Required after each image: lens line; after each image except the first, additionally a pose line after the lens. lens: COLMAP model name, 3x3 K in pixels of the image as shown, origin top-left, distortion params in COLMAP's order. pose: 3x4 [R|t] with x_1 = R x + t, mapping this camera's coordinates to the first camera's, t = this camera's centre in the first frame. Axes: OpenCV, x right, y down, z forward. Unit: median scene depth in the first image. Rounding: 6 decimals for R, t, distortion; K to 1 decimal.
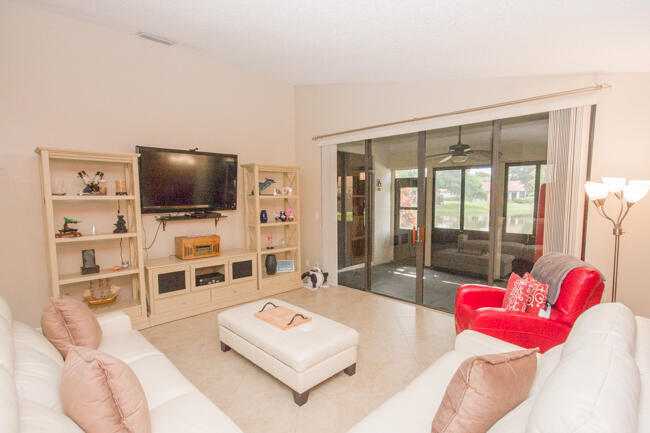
lens RADIAL K [[319.8, 0, 341.5], [0, 319.8, 225.9], [0, 0, 1]] dist [0.000039, -0.000285]
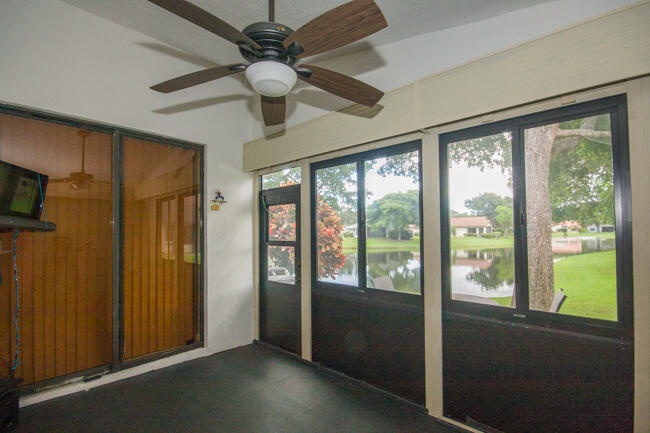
lens RADIAL K [[307.5, 0, 326.2], [0, 307.5, 227.2], [0, 0, 1]] dist [-0.000110, 0.000000]
pose [[0.999654, -0.007386, 0.025252, 0.350765], [0.010148, 0.993759, -0.111089, -0.029254], [-0.024274, 0.111307, 0.993490, 0.611776]]
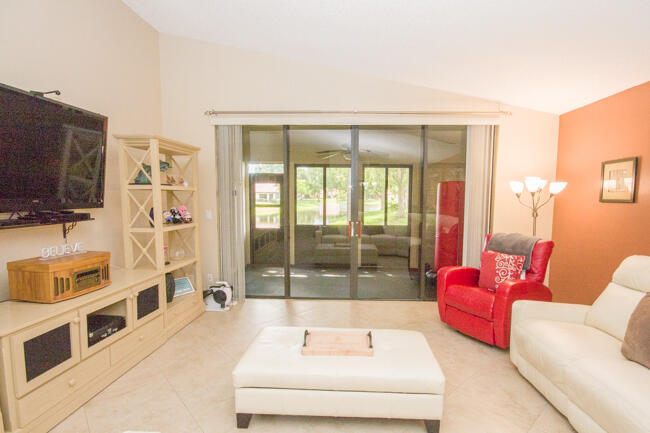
lens RADIAL K [[319.8, 0, 341.5], [0, 319.8, 225.9], [0, 0, 1]] dist [0.000039, -0.000285]
pose [[0.749757, -0.052969, 0.659590, -0.313179], [0.053962, 0.998365, 0.018836, -0.002400], [-0.659510, 0.021470, 0.751389, 0.195692]]
